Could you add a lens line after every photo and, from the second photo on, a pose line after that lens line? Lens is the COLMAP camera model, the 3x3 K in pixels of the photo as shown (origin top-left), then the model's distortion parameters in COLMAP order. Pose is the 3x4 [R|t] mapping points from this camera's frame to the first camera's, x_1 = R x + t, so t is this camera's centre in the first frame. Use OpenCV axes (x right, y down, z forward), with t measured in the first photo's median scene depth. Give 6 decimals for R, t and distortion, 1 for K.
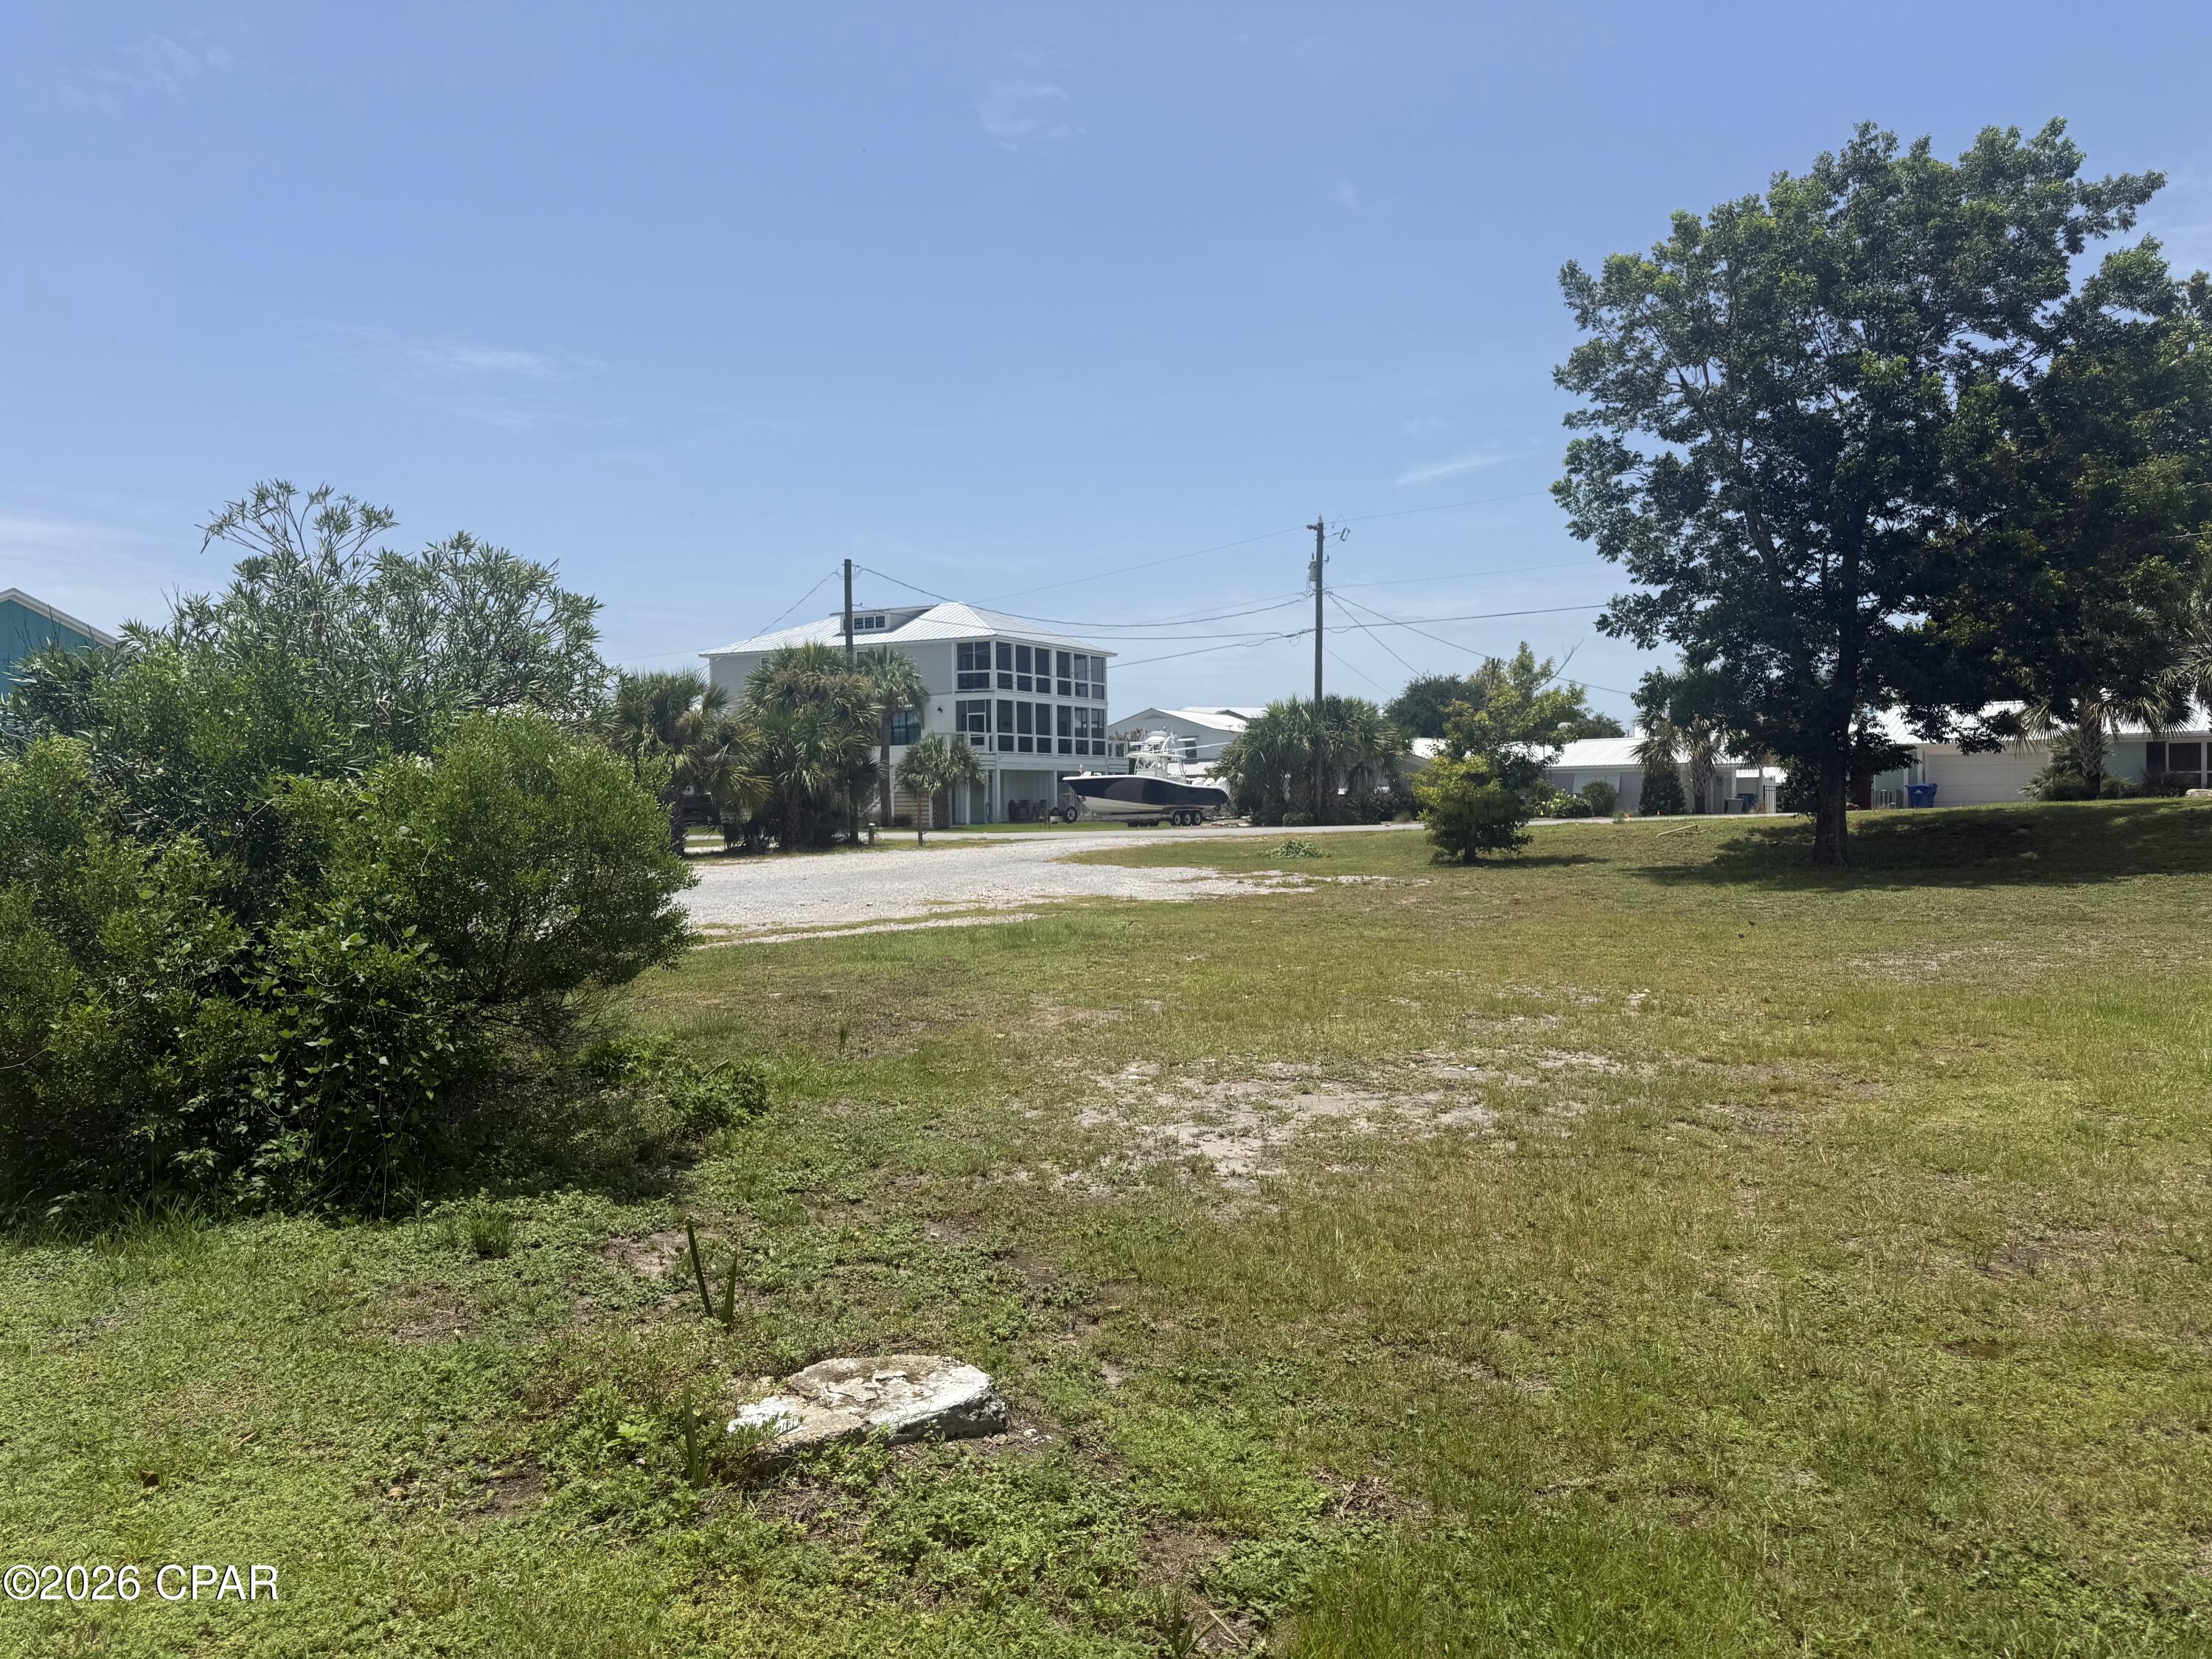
lens RADIAL K [[1552.9, 0, 1091.4], [0, 1552.9, 824.8], [0, 0, 1]] dist [0.031438, -0.039466]
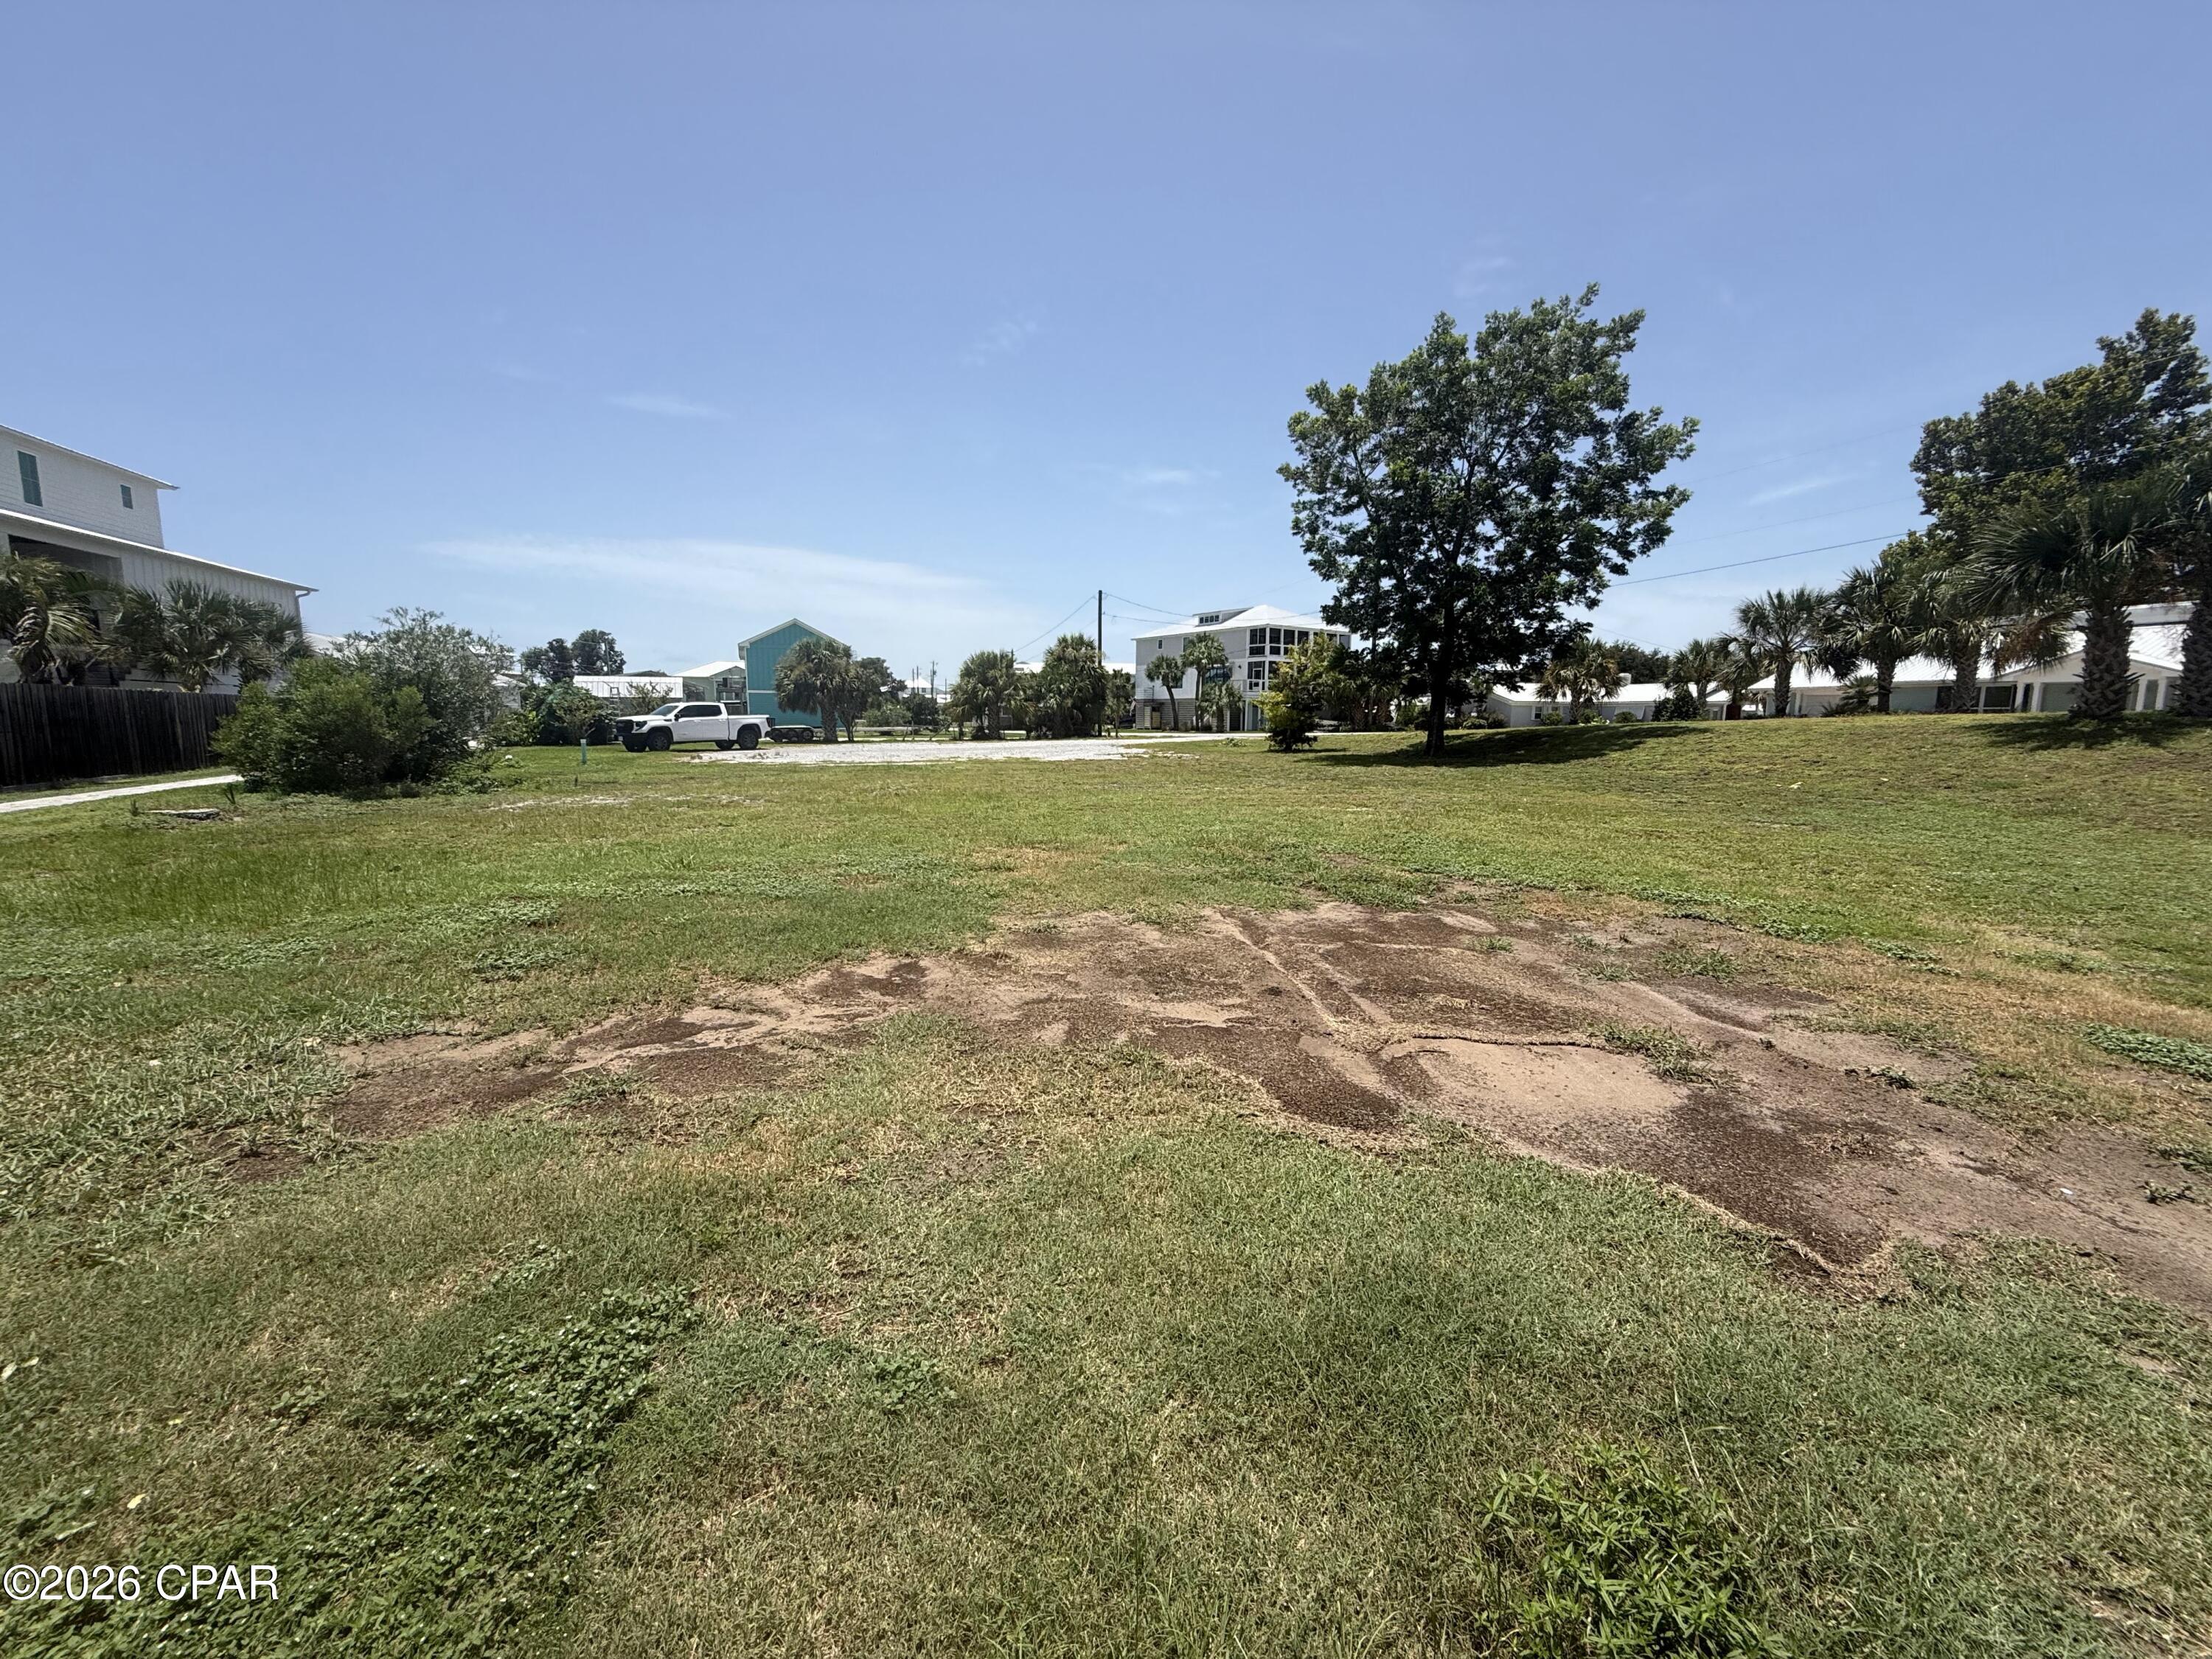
lens RADIAL K [[876.9, 0, 1095.9], [0, 876.9, 823.8], [0, 0, 1]] dist [-0.003628, 0.000819]
pose [[0.911960, 0.066865, -0.404794, 0.470857], [-0.024602, 0.993767, 0.108728, 0.003393], [0.409541, -0.089197, 0.907921, -0.049108]]
